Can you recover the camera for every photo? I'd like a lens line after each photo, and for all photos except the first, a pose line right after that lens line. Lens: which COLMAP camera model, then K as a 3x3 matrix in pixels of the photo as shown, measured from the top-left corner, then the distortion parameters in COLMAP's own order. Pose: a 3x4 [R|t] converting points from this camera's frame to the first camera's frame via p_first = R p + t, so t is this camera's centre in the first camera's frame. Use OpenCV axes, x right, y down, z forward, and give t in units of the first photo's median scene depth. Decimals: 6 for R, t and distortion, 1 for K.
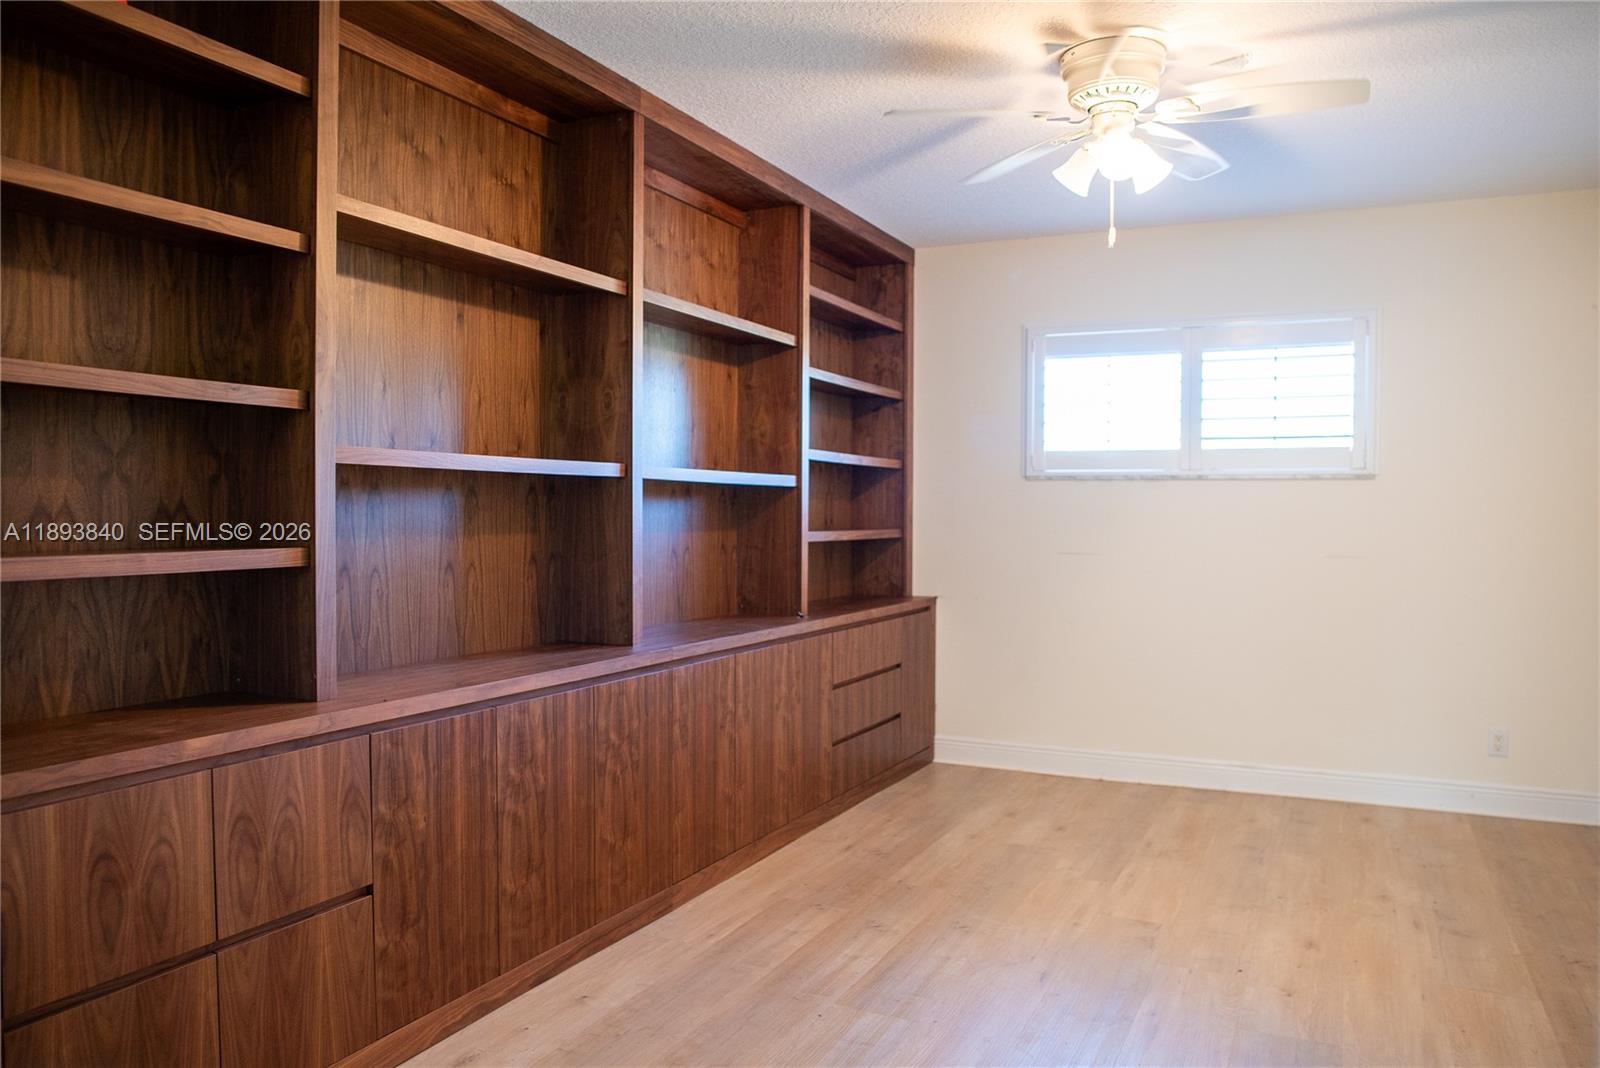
lens RADIAL K [[1152.3, 0, 809.2], [0, 1152.3, 539.7], [0, 0, 1]] dist [-0.080541, 0.042460]
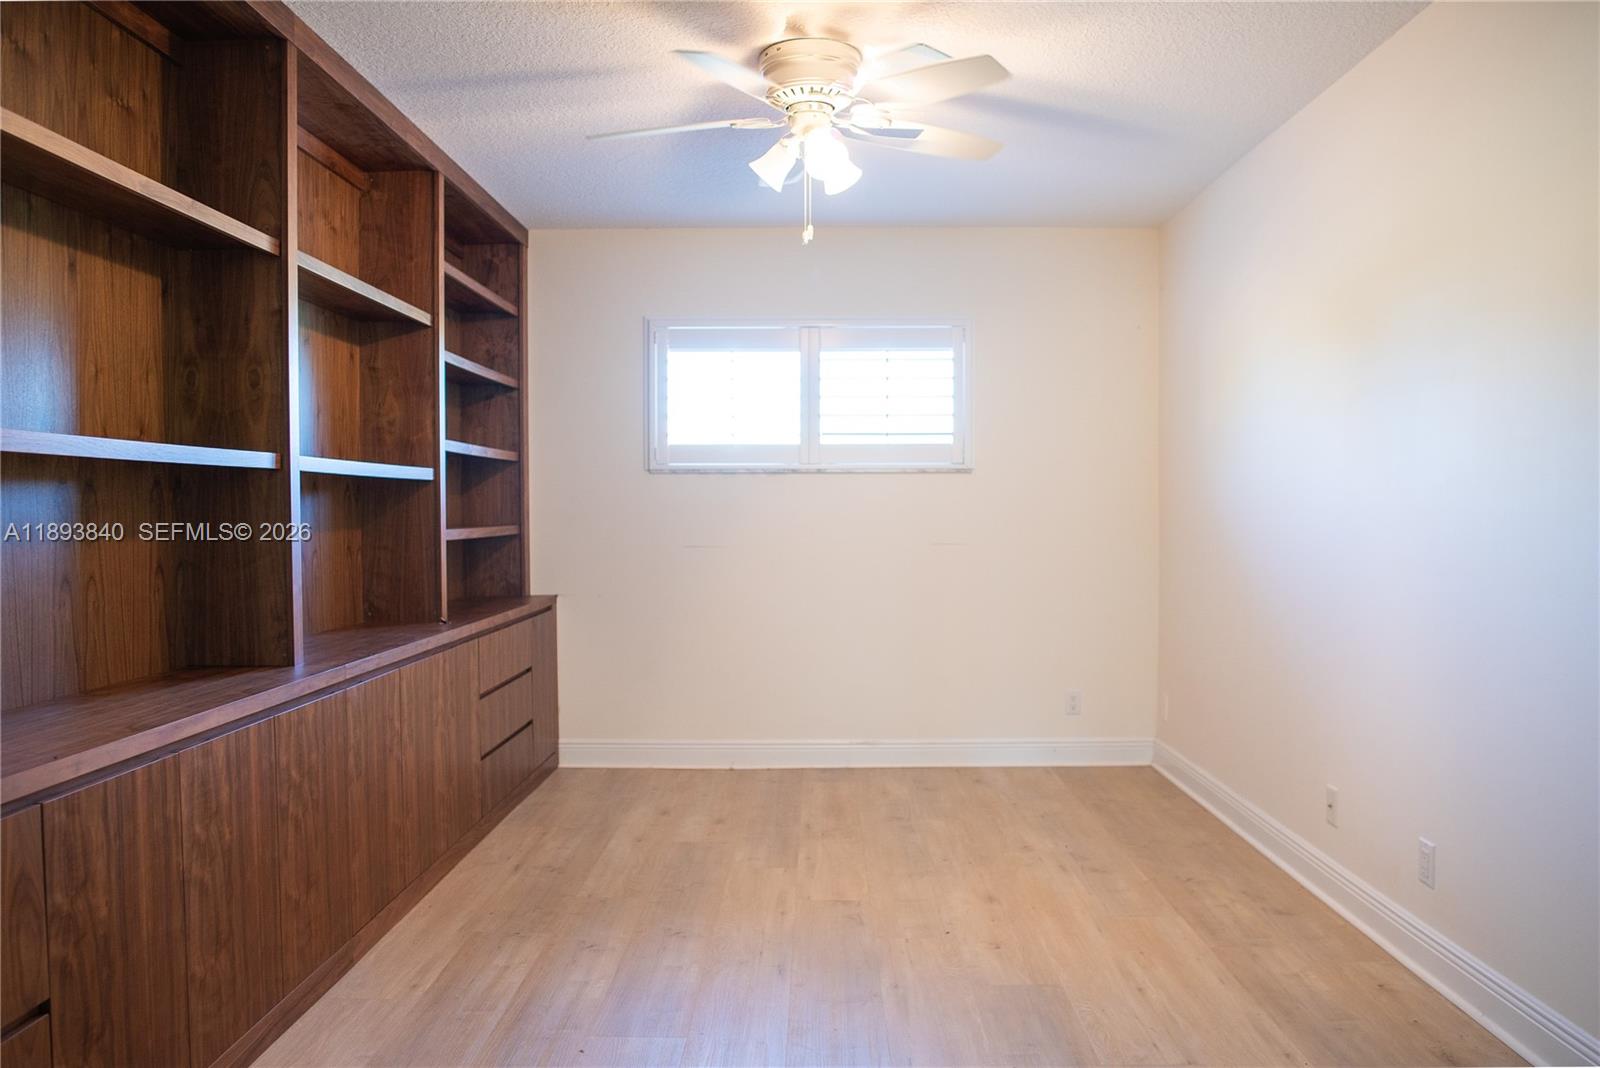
lens RADIAL K [[1152.3, 0, 809.2], [0, 1152.3, 539.7], [0, 0, 1]] dist [-0.080541, 0.042460]
pose [[0.902785, -0.020979, 0.429581, -0.159575], [0.018809, 0.999780, 0.009298, -0.002278], [-0.429681, -0.000314, 0.902981, 0.067445]]
